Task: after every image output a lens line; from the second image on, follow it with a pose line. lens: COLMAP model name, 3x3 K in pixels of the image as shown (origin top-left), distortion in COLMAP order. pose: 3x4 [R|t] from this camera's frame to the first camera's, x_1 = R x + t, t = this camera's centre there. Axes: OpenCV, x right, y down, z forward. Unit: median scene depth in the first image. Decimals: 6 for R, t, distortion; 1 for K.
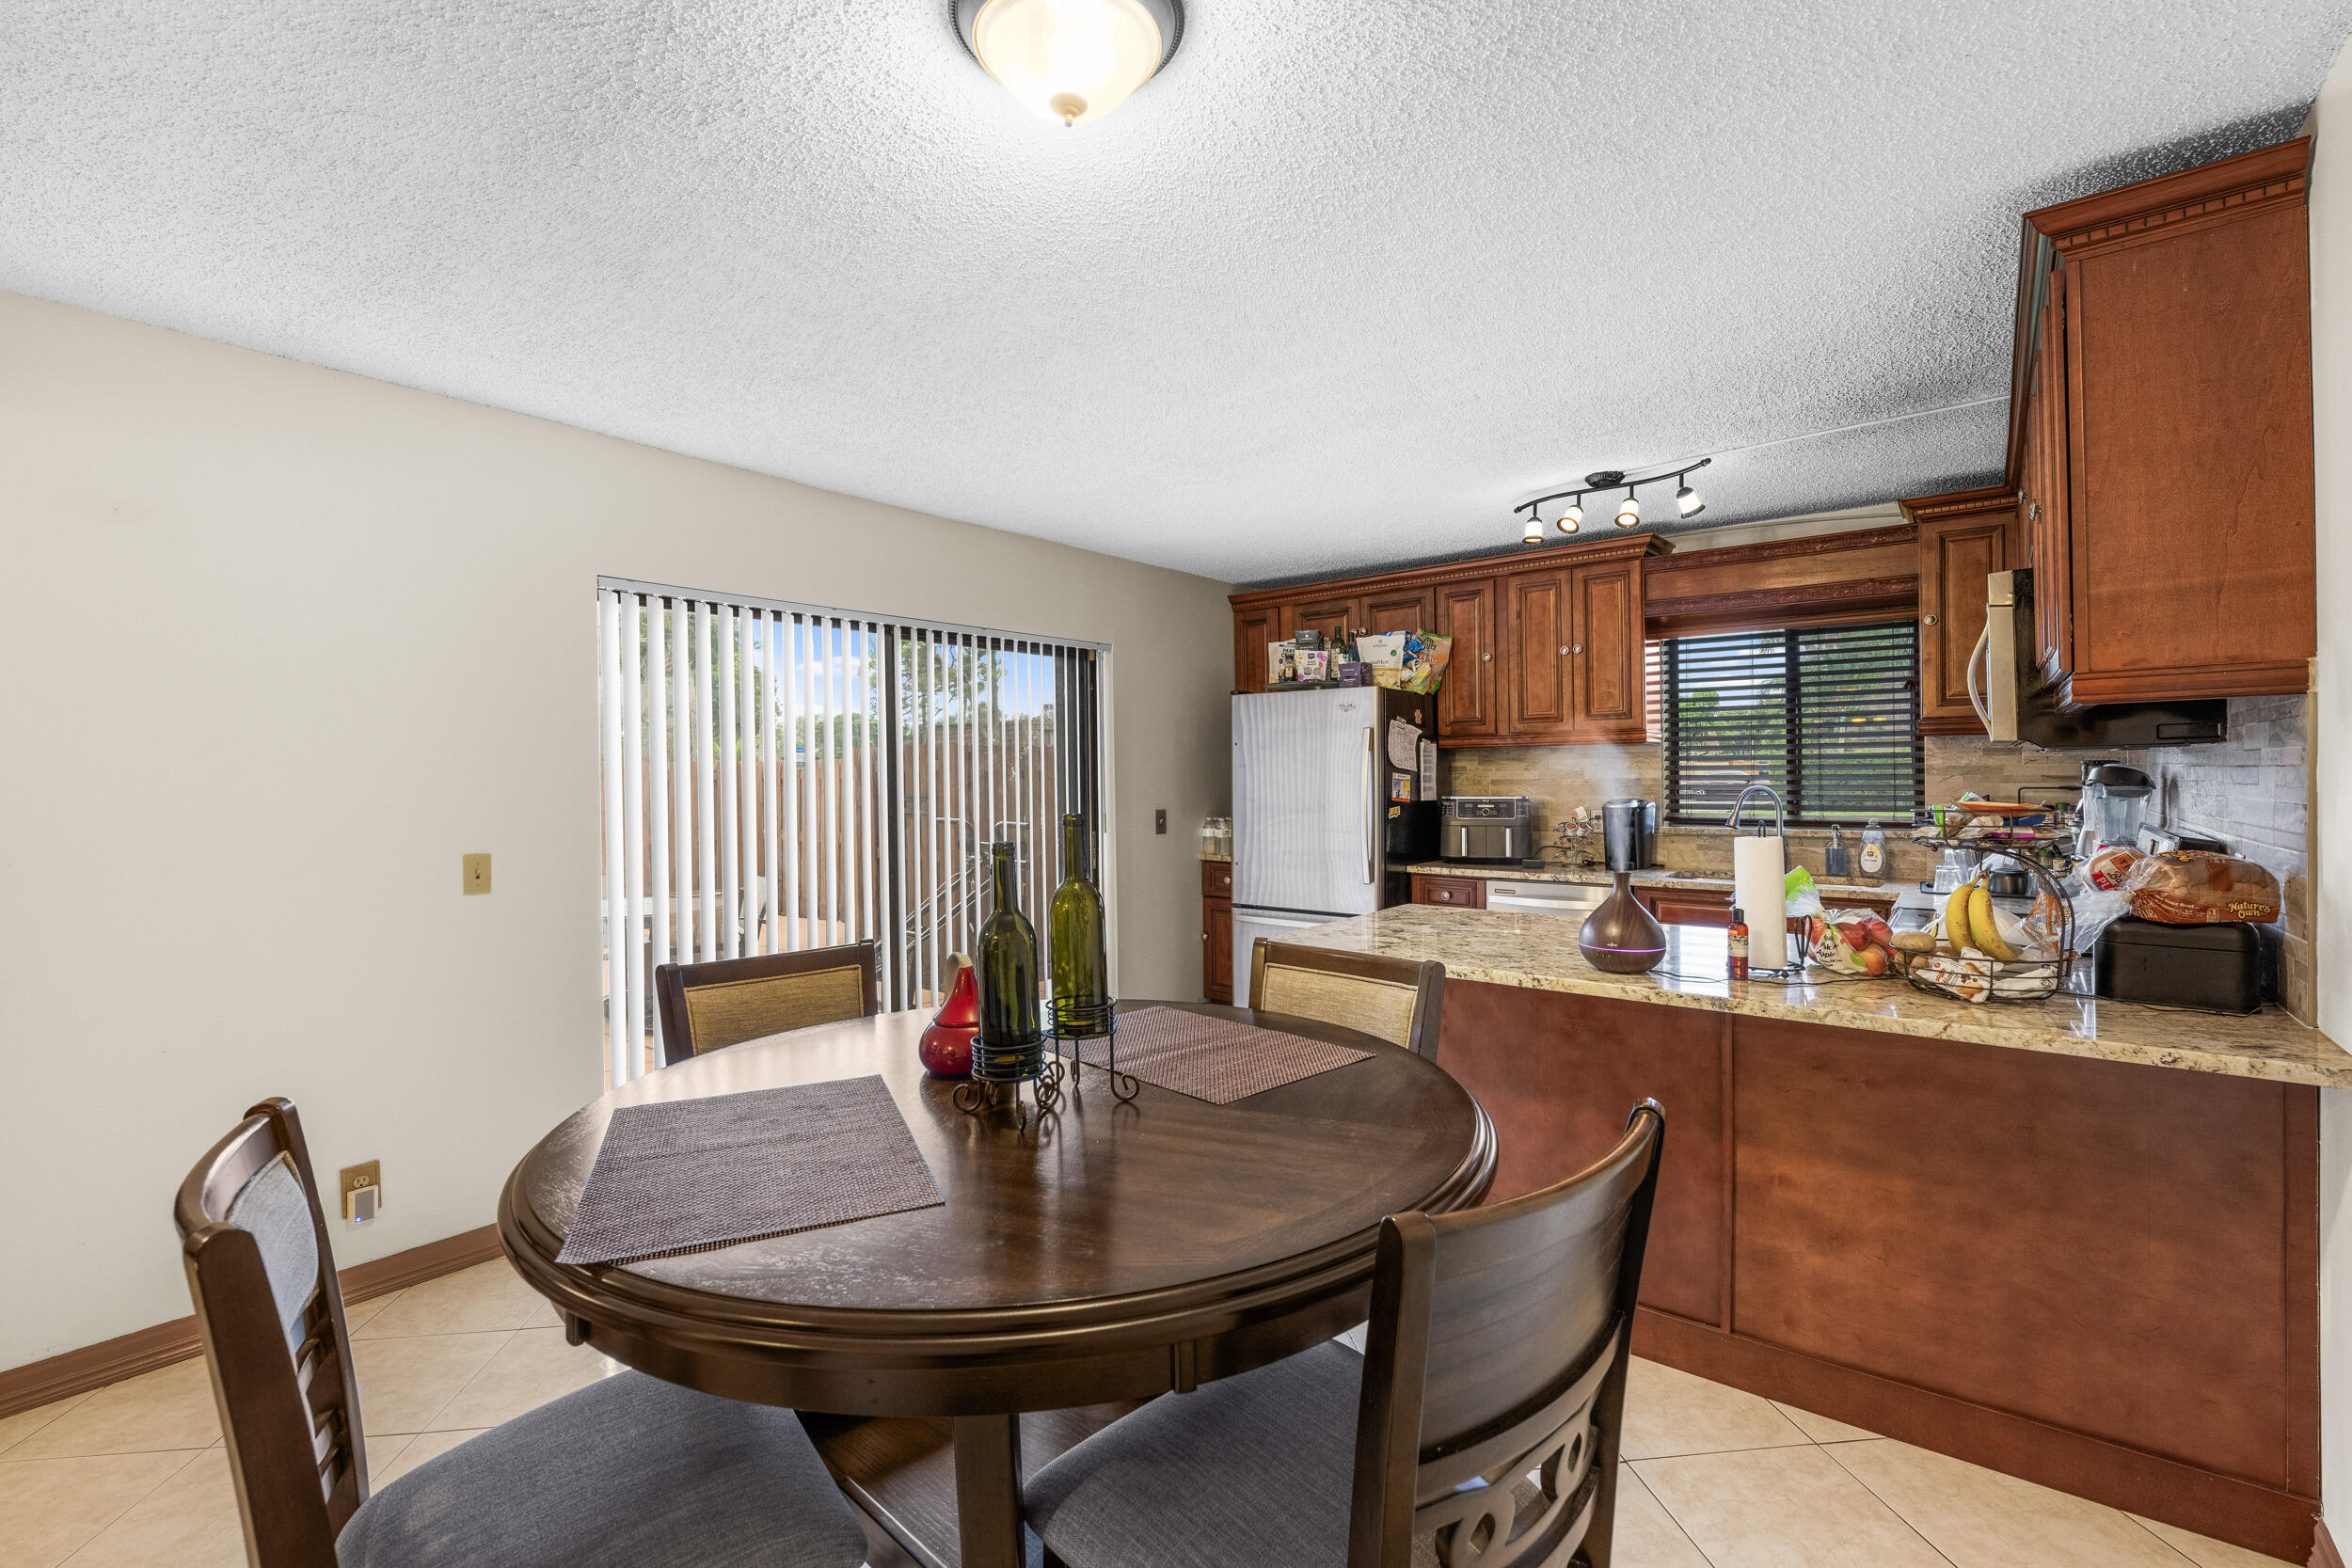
lens RADIAL K [[1045.8, 0, 1134.2], [0, 1045.8, 789.4], [0, 0, 1]] dist [-0.001387, -0.000624]
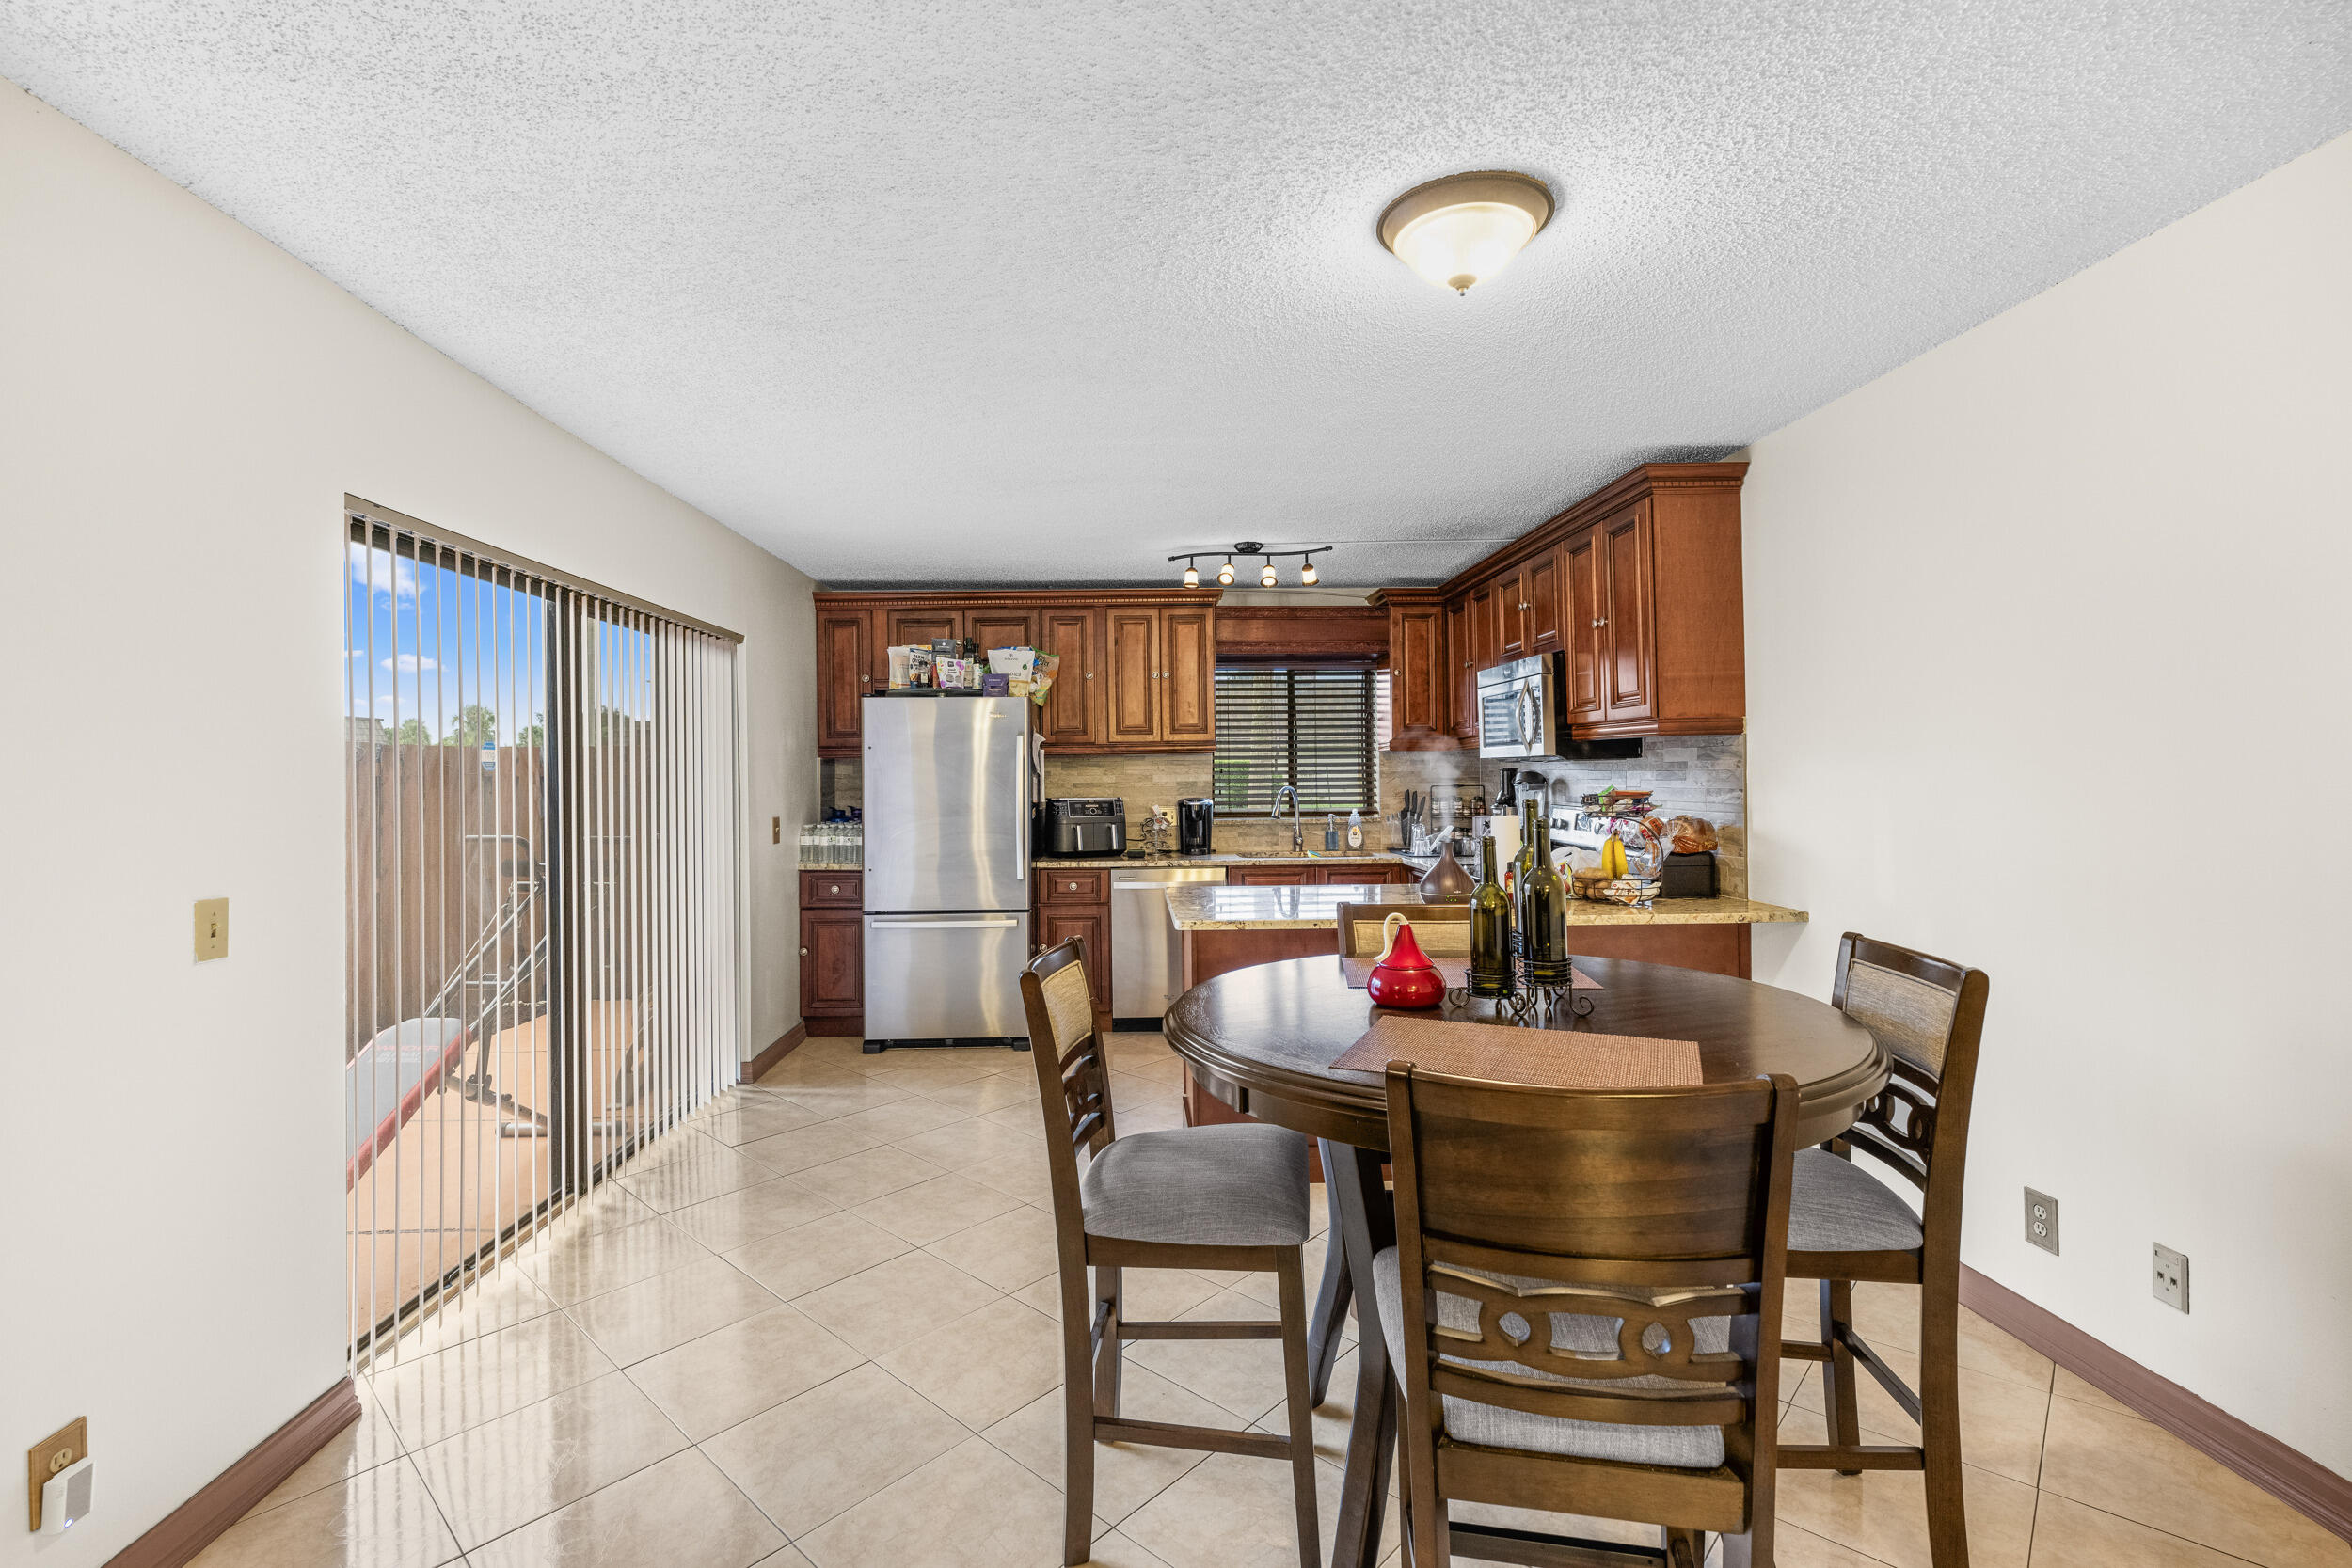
lens RADIAL K [[1091.1, 0, 1145.2], [0, 1091.1, 769.5], [0, 0, 1]] dist [-0.007012, -0.000387]
pose [[0.750372, 0.004320, 0.661001, -0.415645], [0.013404, 0.999674, -0.021749, 0.002670], [-0.660879, 0.025179, 0.750070, 0.068644]]
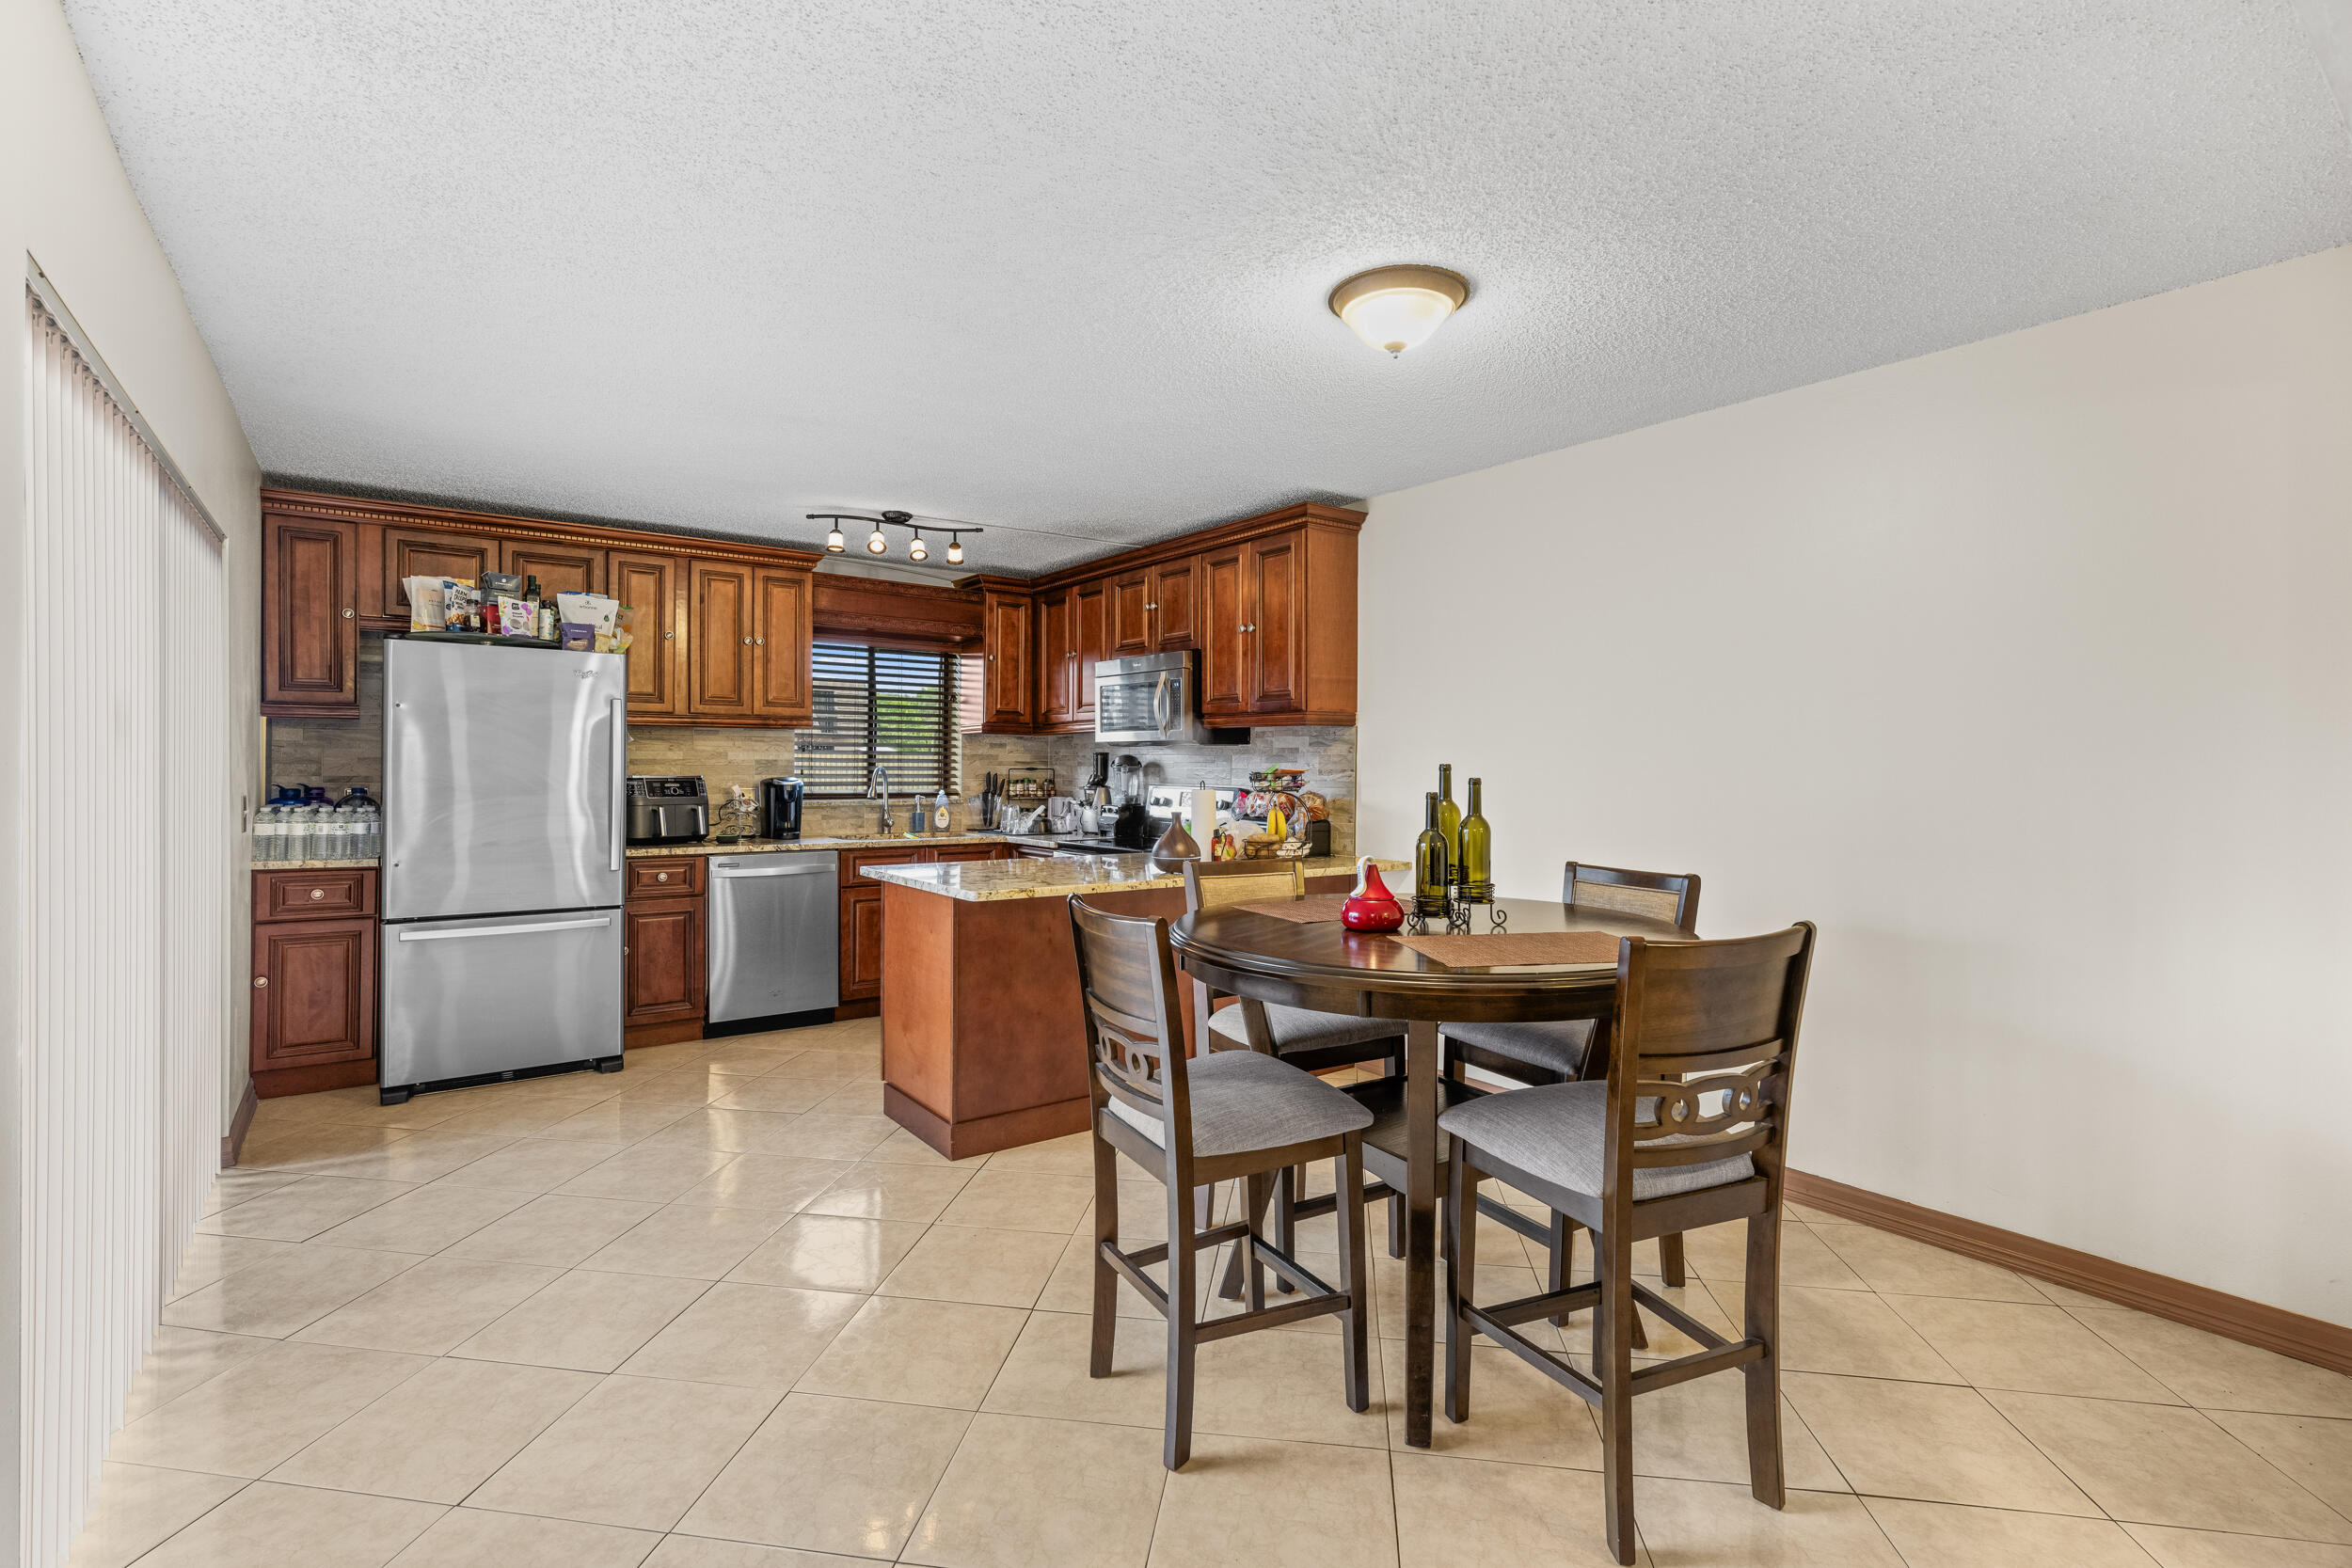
lens RADIAL K [[1091.1, 0, 1185.7], [0, 1091.1, 772.1], [0, 0, 1]] dist [-0.007012, -0.000387]
pose [[0.224515, 0.006504, 0.974449, -0.577266], [0.005382, 0.999954, -0.007914, 0.014787], [-0.974456, 0.007021, 0.224470, 0.296182]]
